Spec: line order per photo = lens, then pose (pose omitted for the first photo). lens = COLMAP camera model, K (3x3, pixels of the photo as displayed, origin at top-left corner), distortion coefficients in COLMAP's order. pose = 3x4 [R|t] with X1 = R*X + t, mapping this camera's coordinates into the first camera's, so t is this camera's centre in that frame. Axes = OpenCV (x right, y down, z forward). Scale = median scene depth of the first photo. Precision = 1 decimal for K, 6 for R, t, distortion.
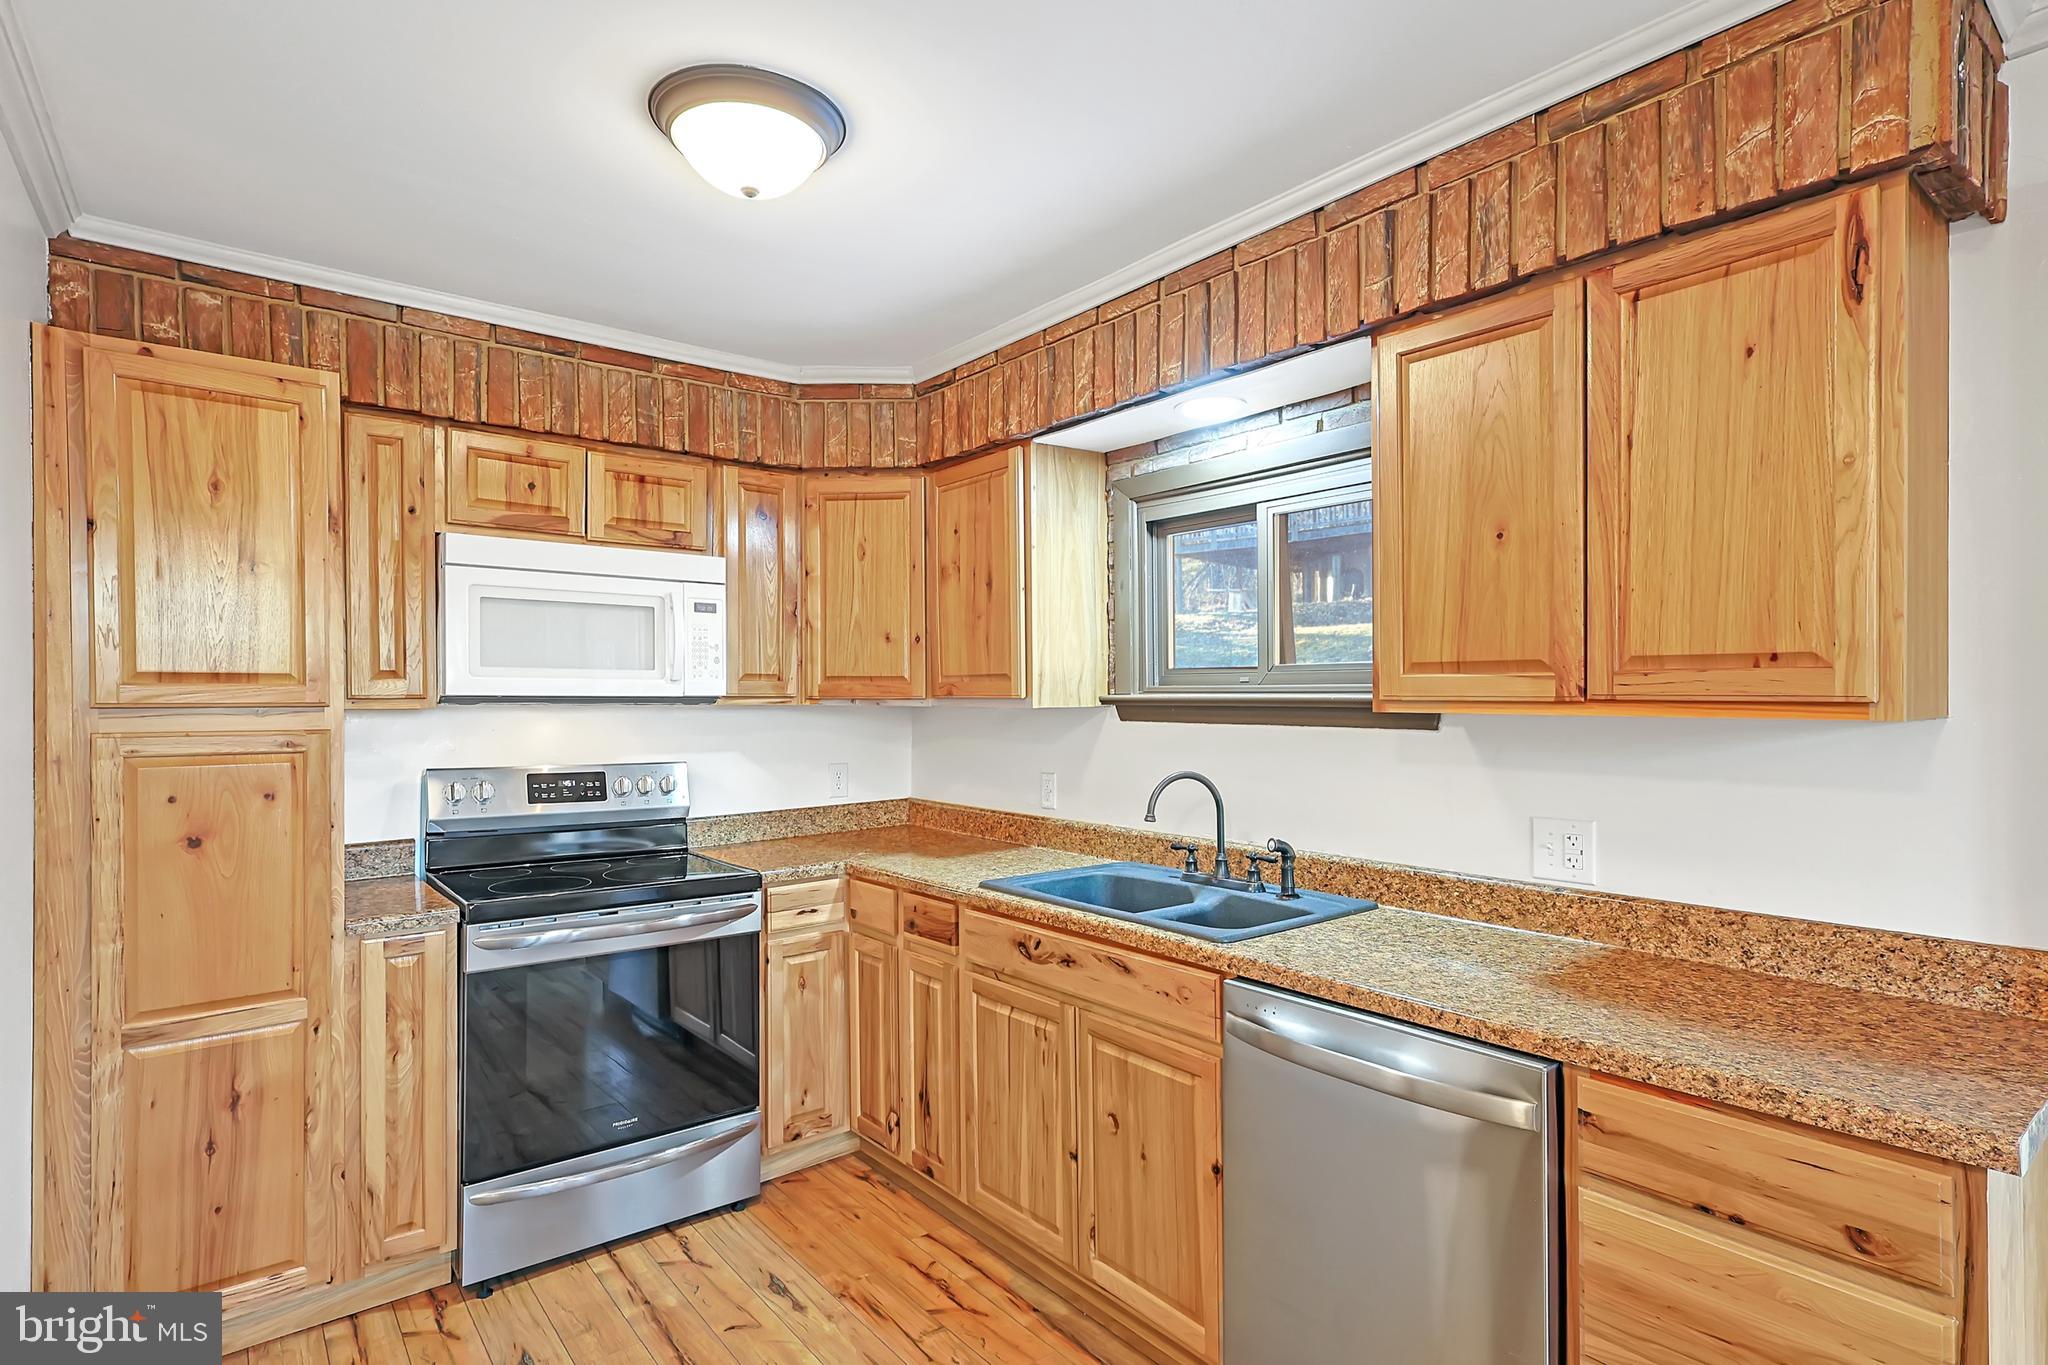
lens RADIAL K [[1046.2, 0, 994.4], [0, 1046.2, 694.0], [0, 0, 1]] dist [0.001111, 0.000502]
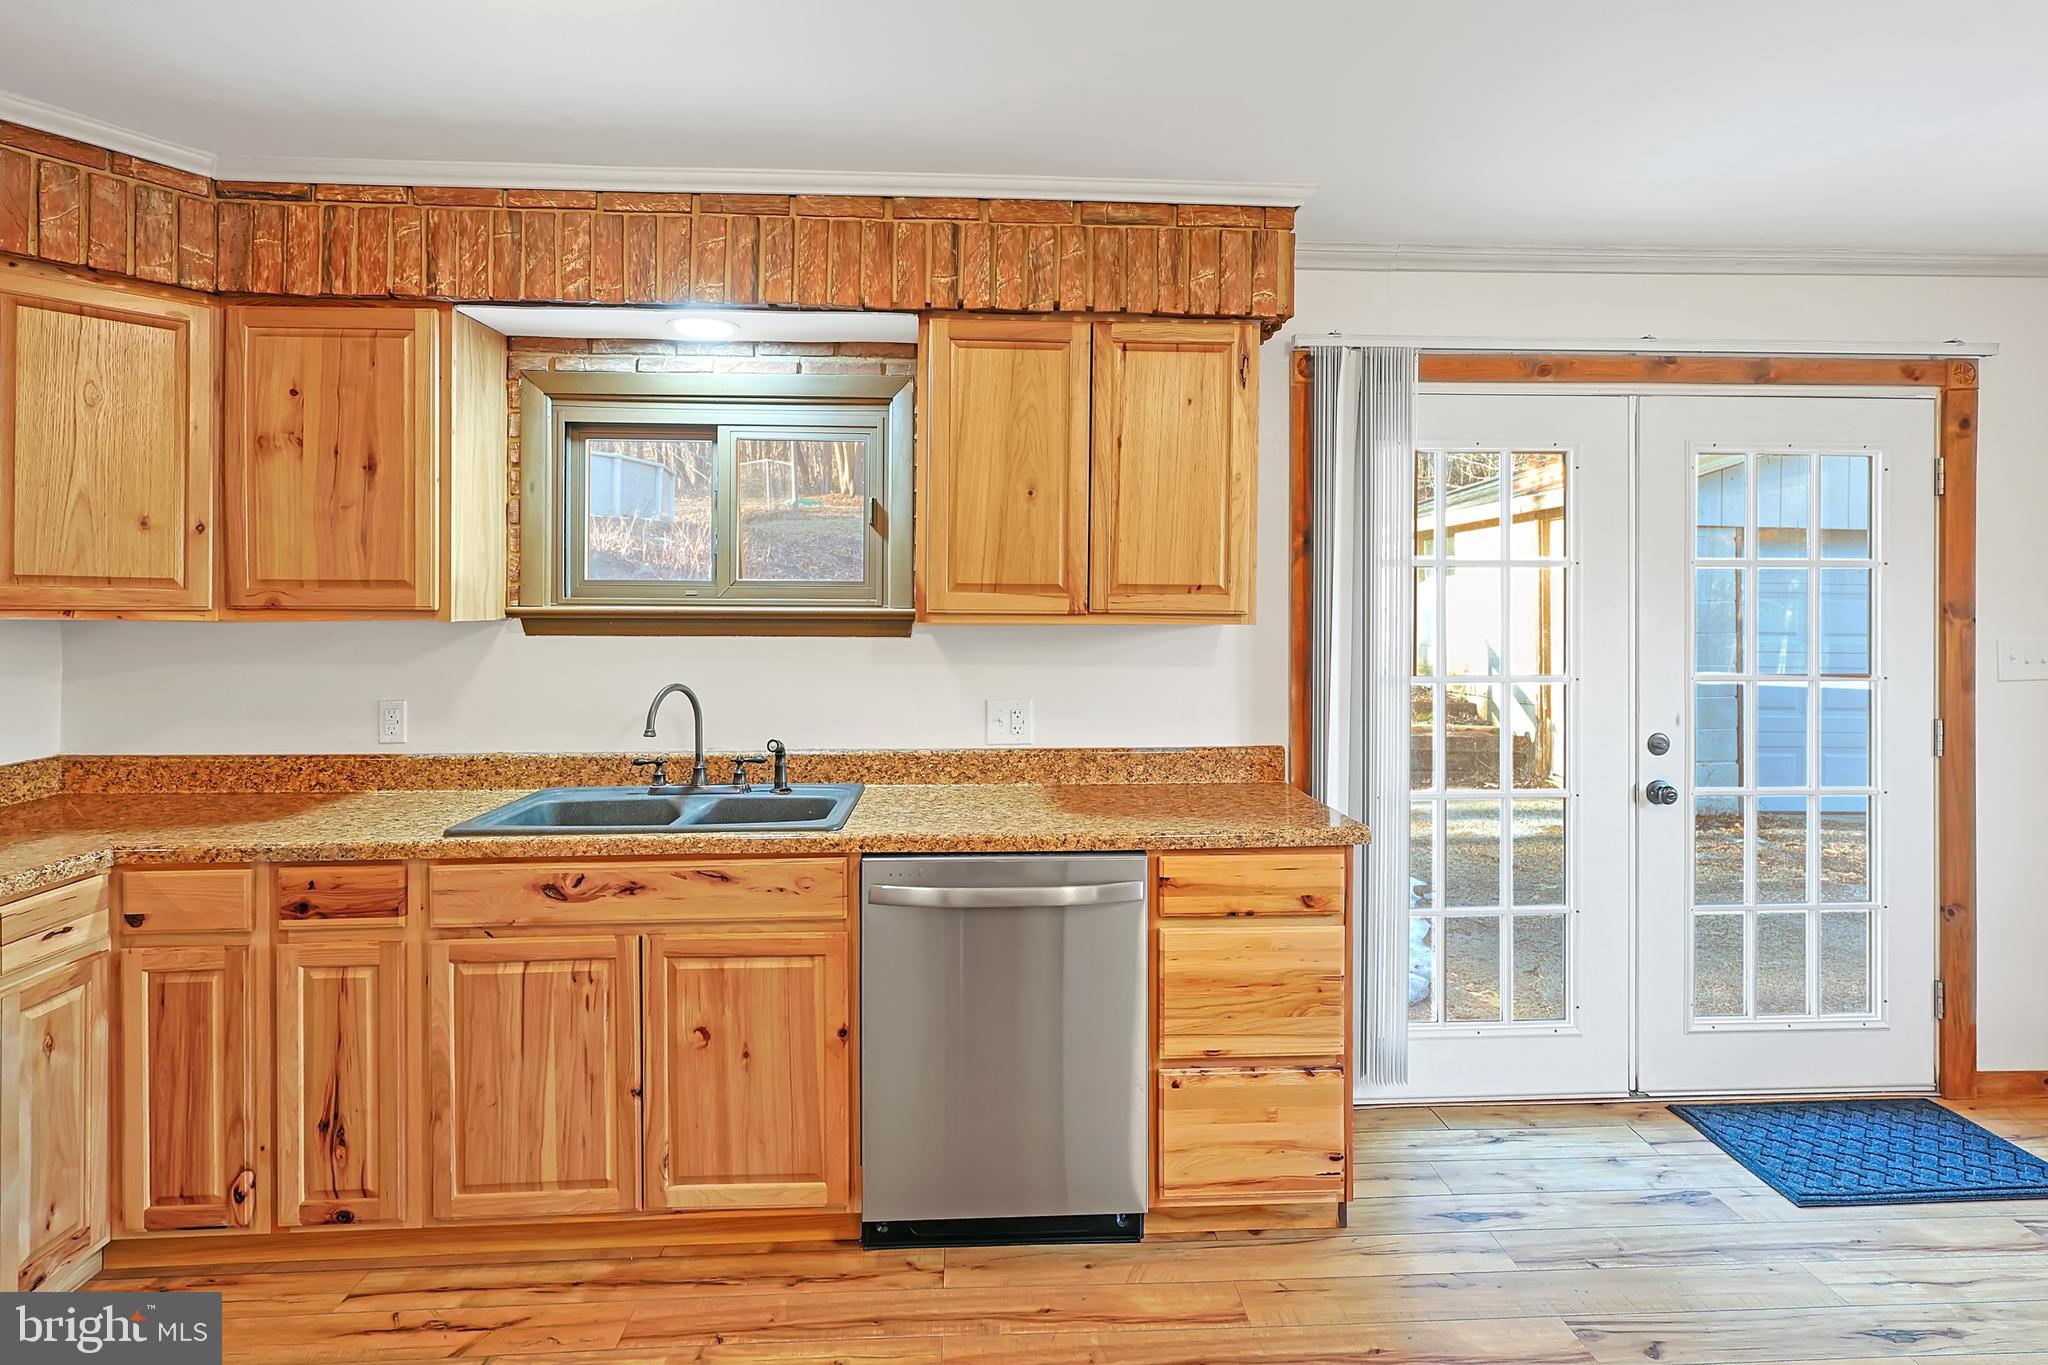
lens RADIAL K [[1007.5, 0, 1057.8], [0, 1007.5, 612.2], [0, 0, 1]] dist [0.001002, 0.000768]
pose [[0.578922, 0.002617, 0.815379, -0.376929], [-0.005754, 0.999983, 0.000876, 0.002458], [-0.815363, -0.005199, 0.578927, 0.135869]]
